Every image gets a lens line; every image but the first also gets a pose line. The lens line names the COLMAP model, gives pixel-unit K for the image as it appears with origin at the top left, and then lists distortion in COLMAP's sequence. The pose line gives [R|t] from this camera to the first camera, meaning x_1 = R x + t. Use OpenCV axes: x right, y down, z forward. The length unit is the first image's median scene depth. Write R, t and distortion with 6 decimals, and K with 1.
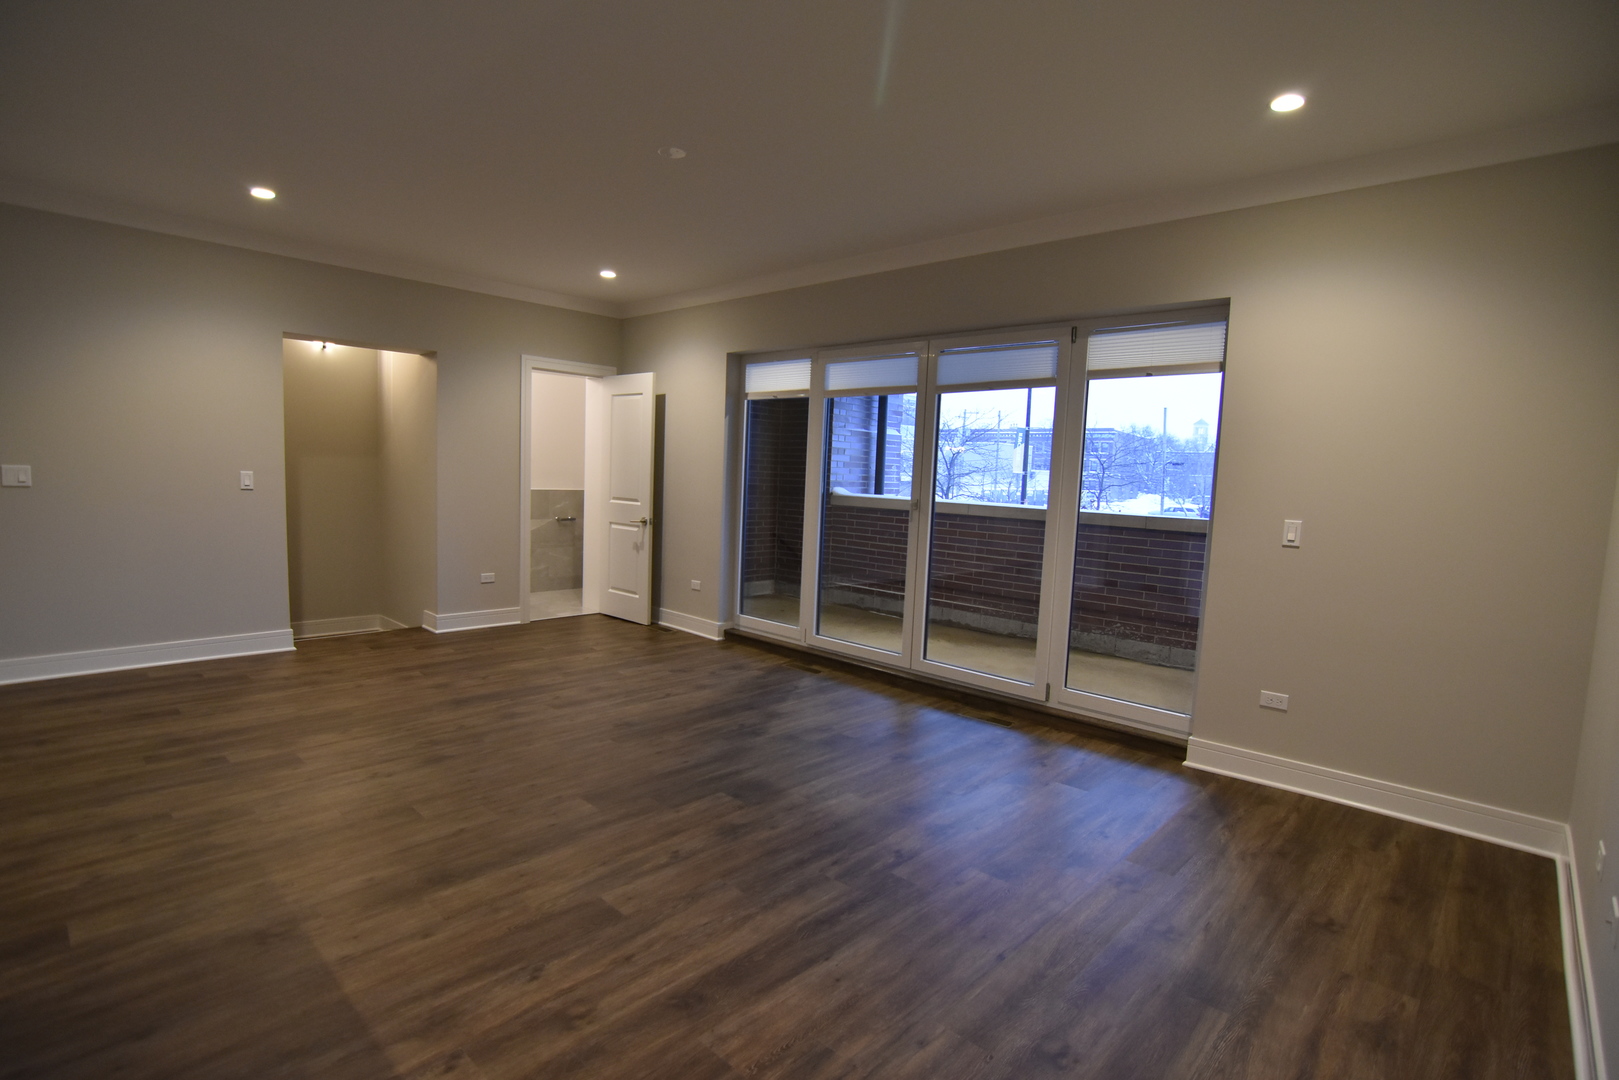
lens RADIAL K [[784.9, 0, 803.4], [0, 784.9, 549.0], [0, 0, 1]] dist [-0.027945, 0.007052]
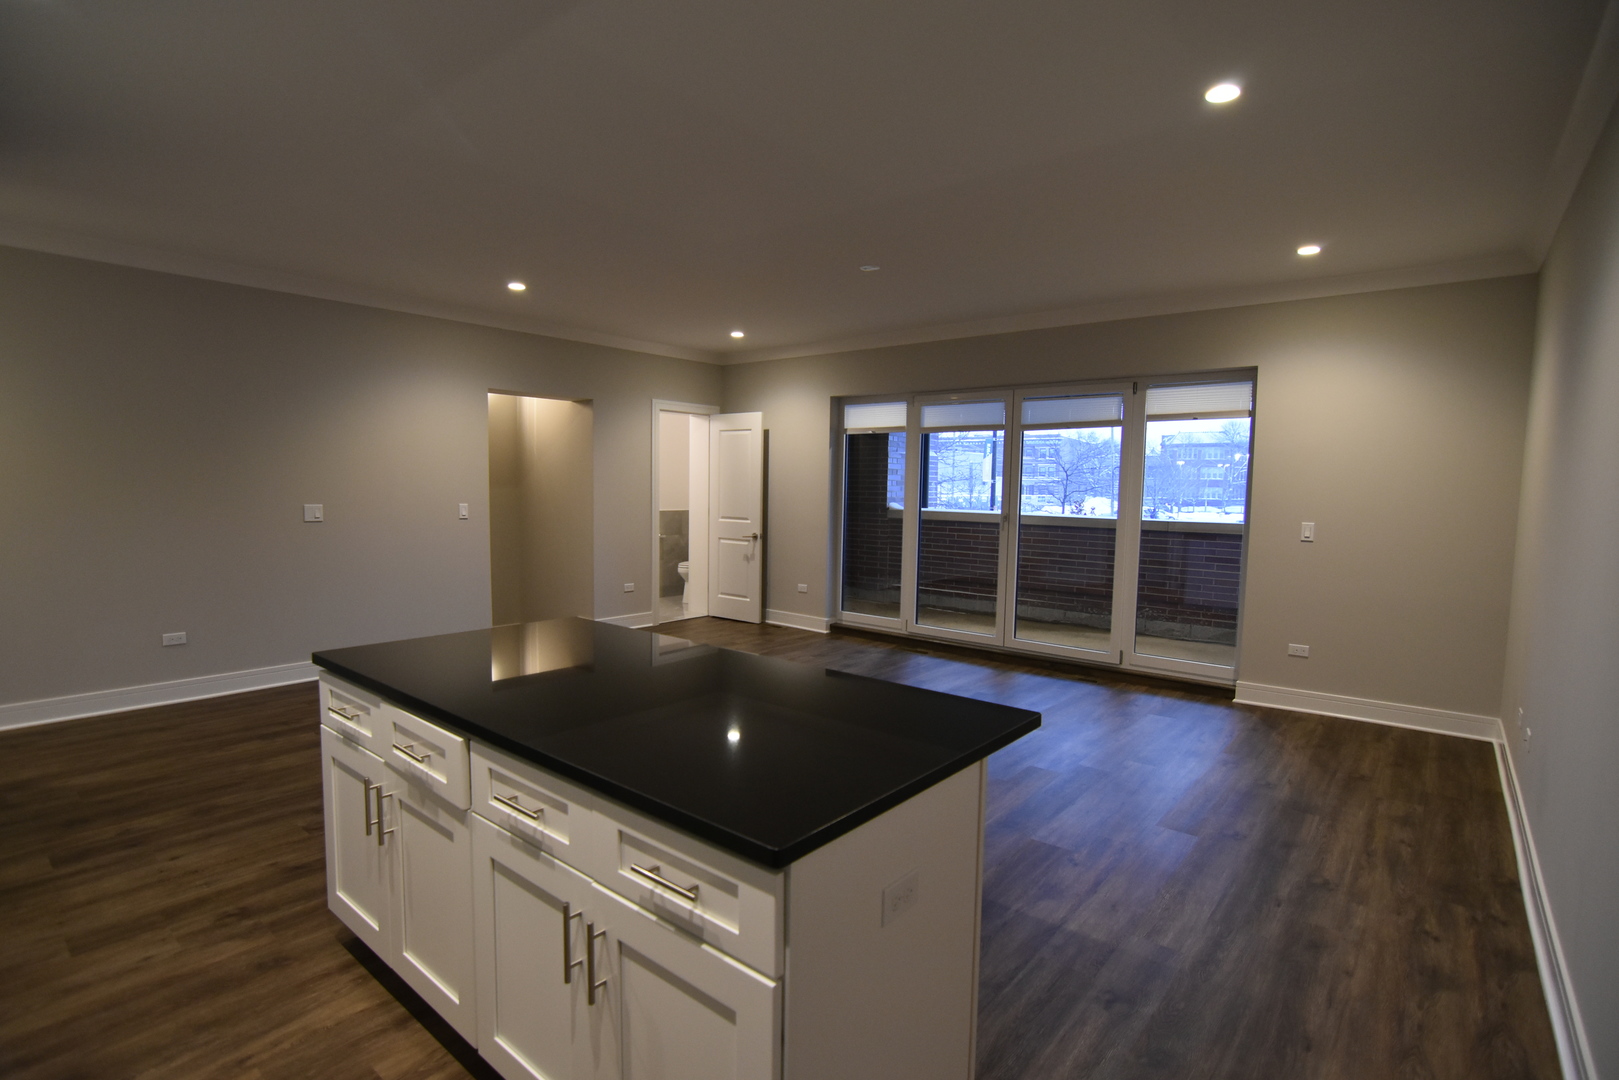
lens RADIAL K [[784.9, 0, 804.0], [0, 784.9, 547.3], [0, 0, 1]] dist [-0.027945, 0.007052]
pose [[0.997657, -0.028302, 0.062288, -0.311415], [0.029280, 0.999461, -0.014850, 0.001699], [-0.061835, 0.016639, 0.997948, -0.297306]]
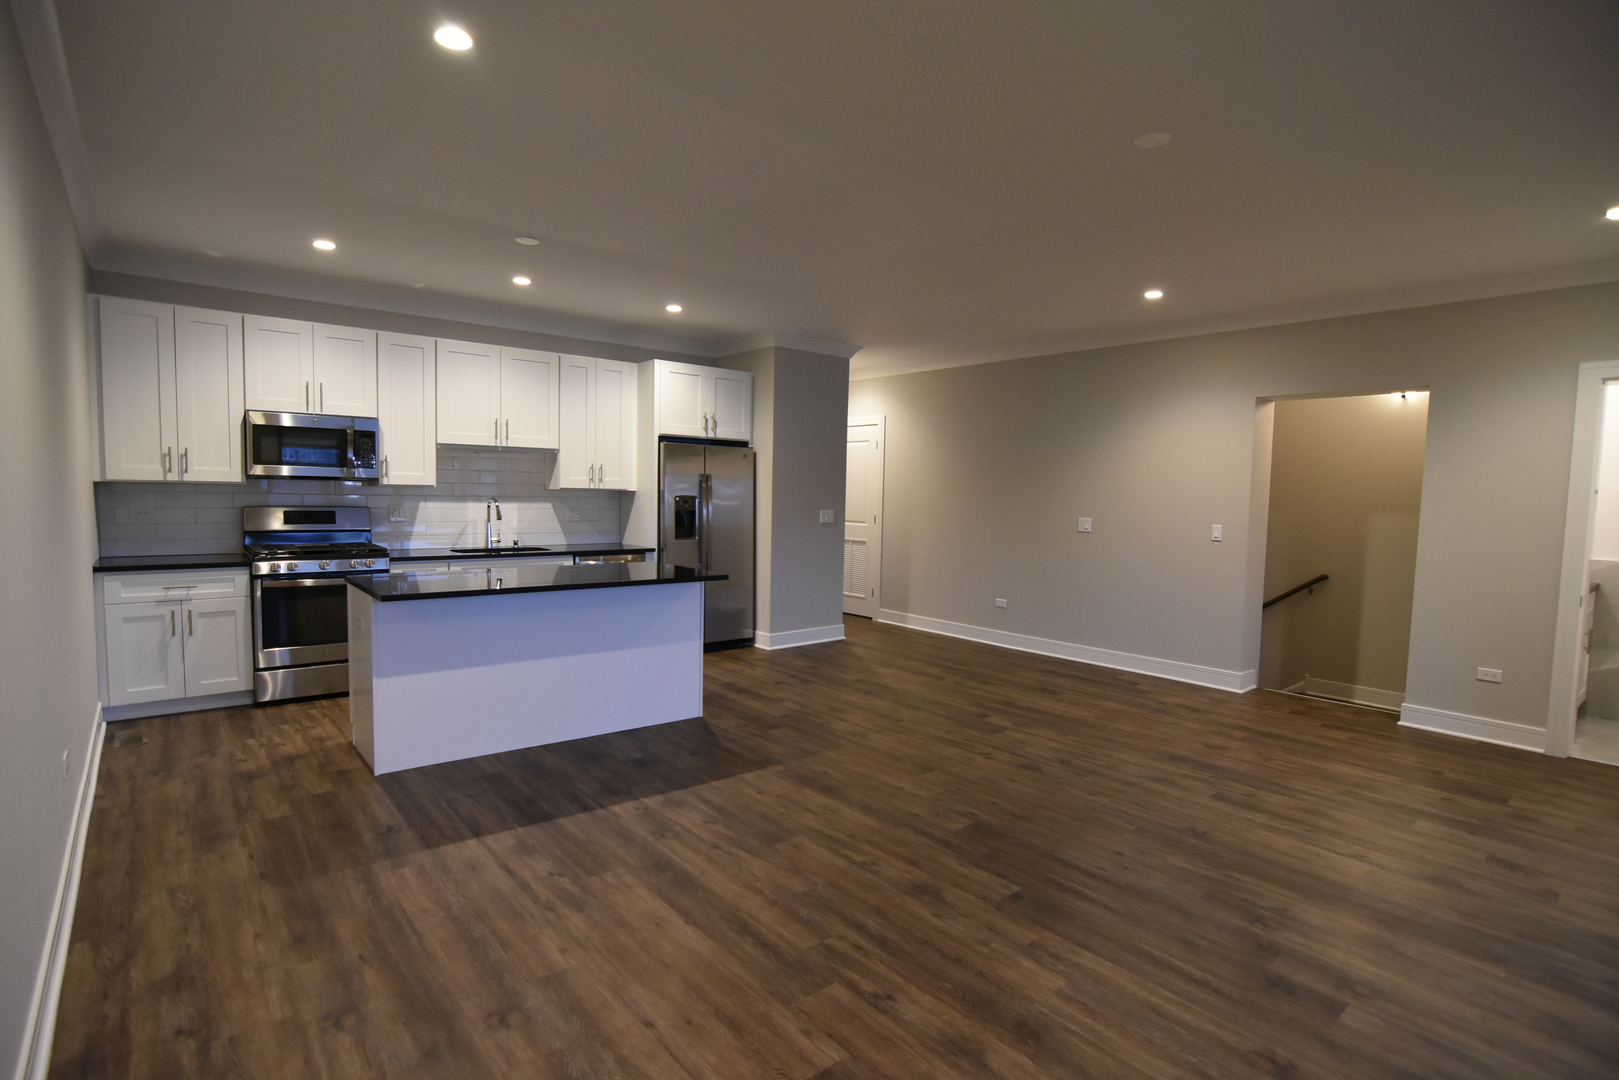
lens RADIAL K [[784.9, 0, 797.9], [0, 784.9, 547.8], [0, 0, 1]] dist [-0.027945, 0.007052]
pose [[-0.120658, 0.030134, -0.992237, 0.582164], [-0.124678, 0.991164, 0.045262, -0.049827], [0.984833, 0.129172, -0.115835, 0.624505]]
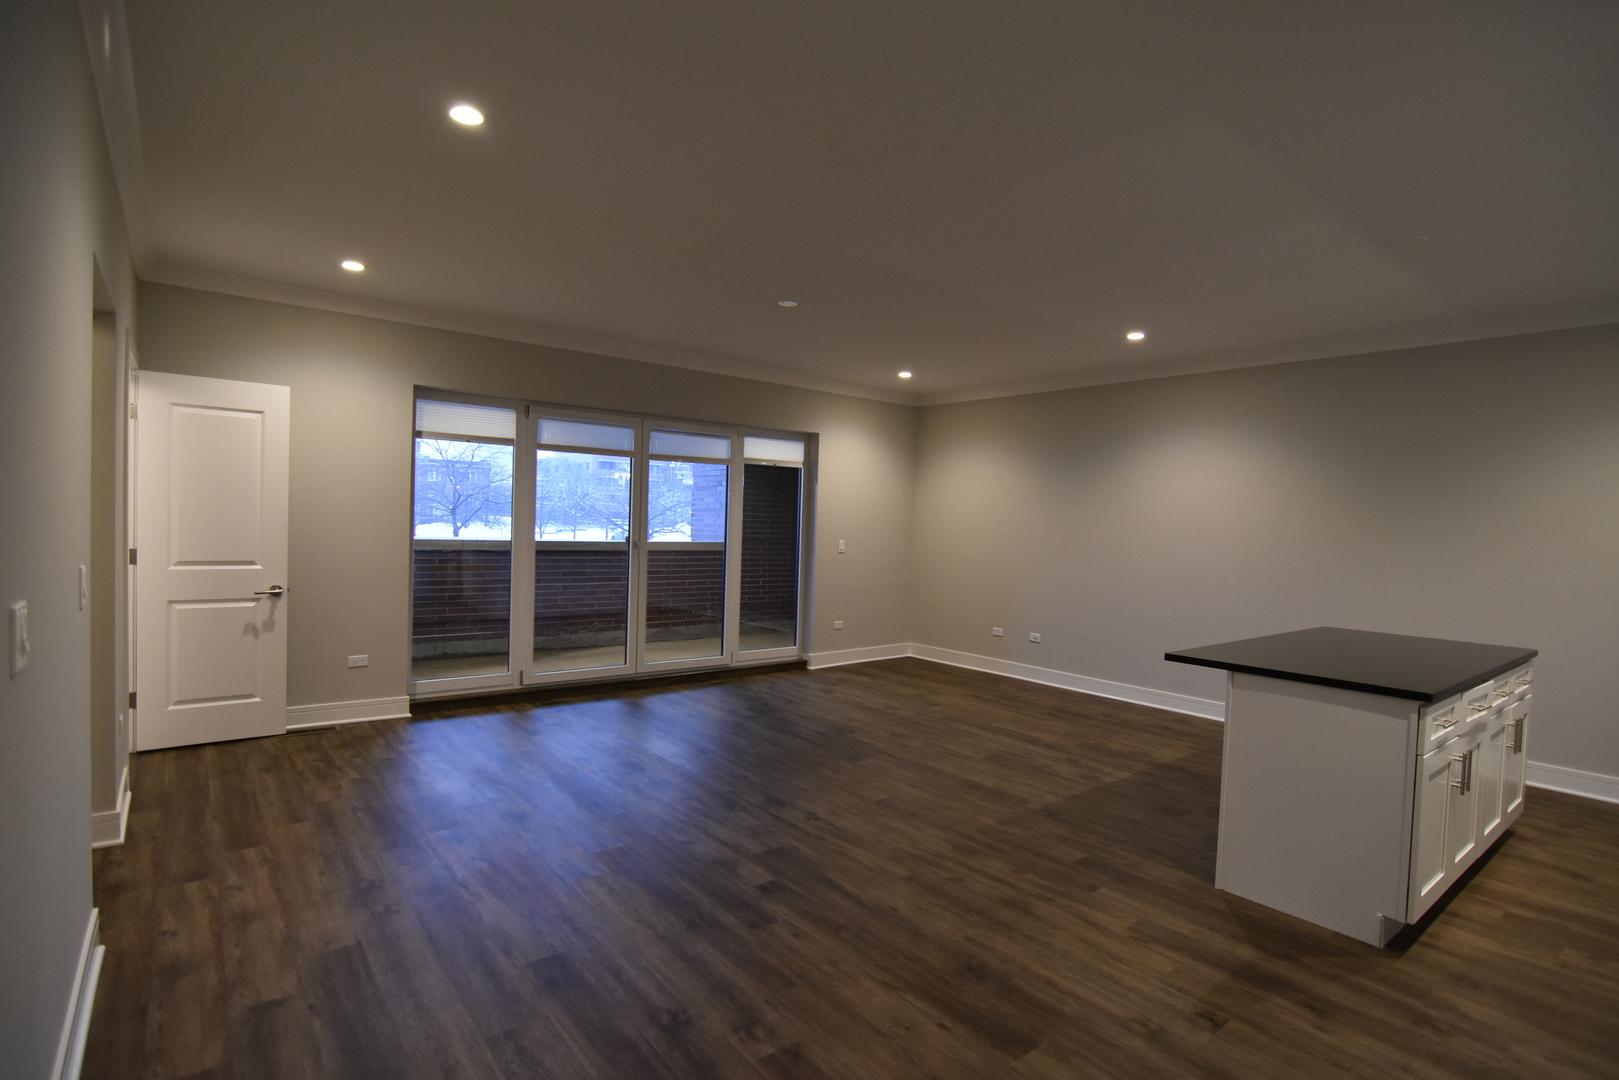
lens RADIAL K [[784.9, 0, 797.3], [0, 784.9, 539.1], [0, 0, 1]] dist [-0.027945, 0.007052]
pose [[0.144575, -0.057637, 0.987814, -1.272170], [0.071535, 0.996299, 0.047663, -0.126090], [-0.986905, 0.063772, 0.148163, 0.645581]]
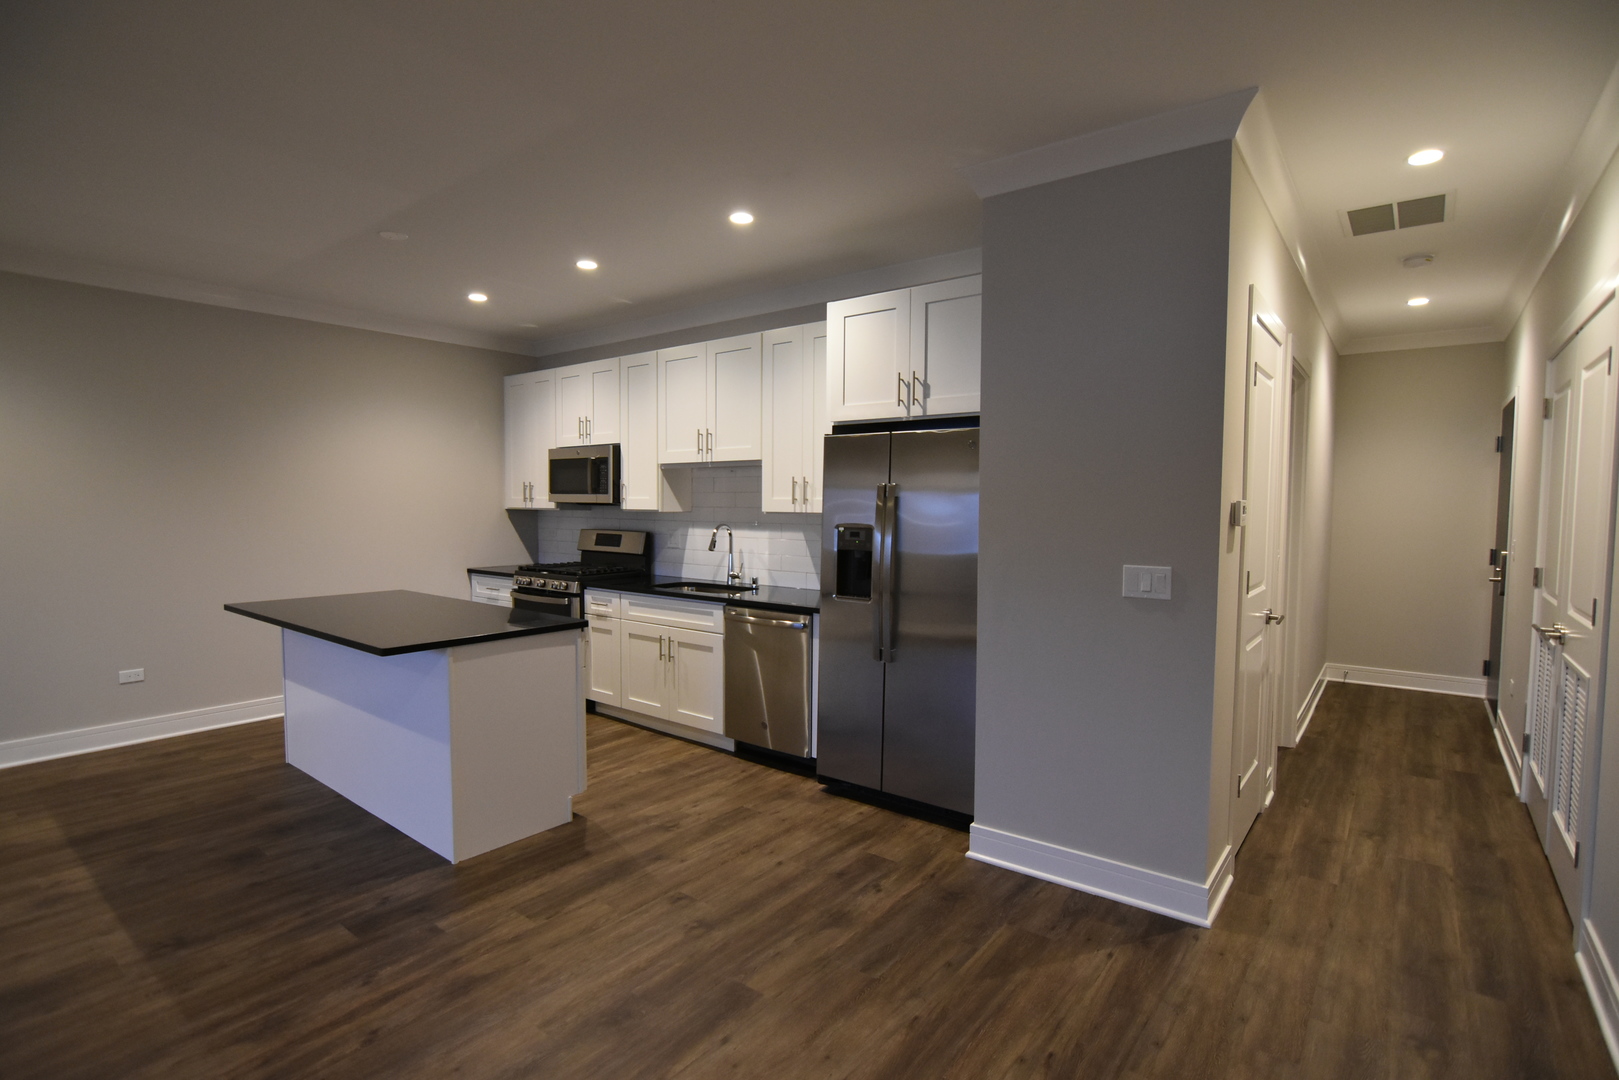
lens RADIAL K [[784.9, 0, 798.9], [0, 784.9, 548.2], [0, 0, 1]] dist [-0.027945, 0.007052]
pose [[-0.995266, -0.038356, -0.089302, -0.763942], [-0.051911, 0.986582, 0.154797, -0.160123], [0.082166, 0.158700, -0.983902, 1.083001]]
